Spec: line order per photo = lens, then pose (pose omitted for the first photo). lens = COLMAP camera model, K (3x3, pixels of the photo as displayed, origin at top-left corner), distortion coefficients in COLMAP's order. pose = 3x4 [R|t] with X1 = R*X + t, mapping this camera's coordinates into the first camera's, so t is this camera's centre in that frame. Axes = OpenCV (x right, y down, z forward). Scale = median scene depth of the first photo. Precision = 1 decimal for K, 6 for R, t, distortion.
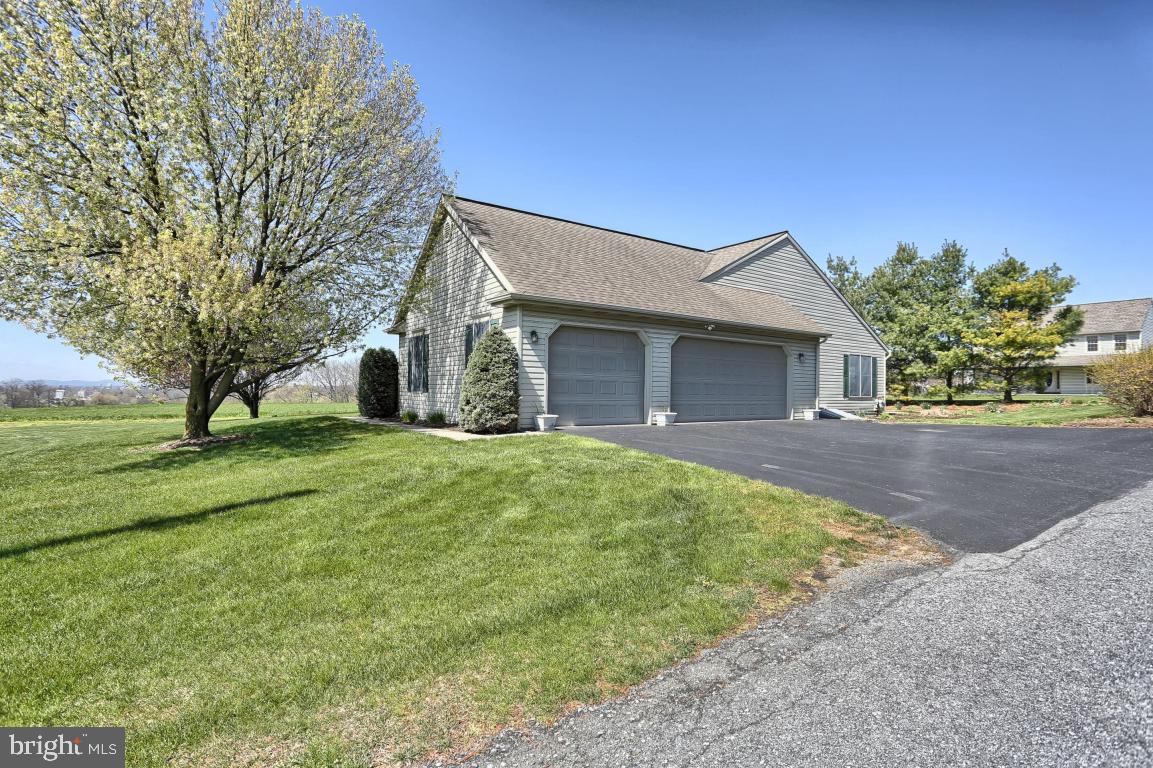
lens RADIAL K [[559.4, 0, 572.8], [0, 559.4, 380.6], [0, 0, 1]] dist [-0.043188, 0.013095]
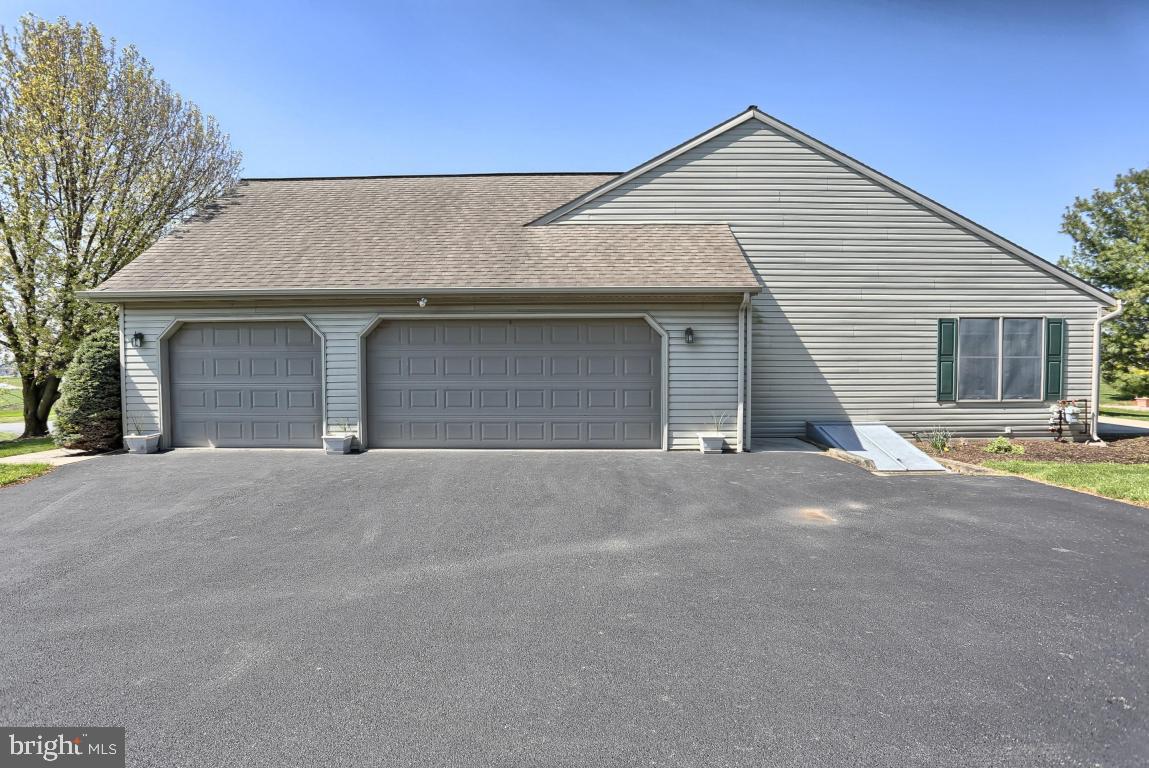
lens RADIAL K [[557.4, 0, 575.1], [0, 557.4, 385.6], [0, 0, 1]] dist [-0.043188, 0.013095]
pose [[0.775481, -0.022537, -0.630969, 0.828619], [0.017179, 0.999746, -0.014595, 0.011404], [0.631138, 0.000479, 0.775671, 0.672823]]
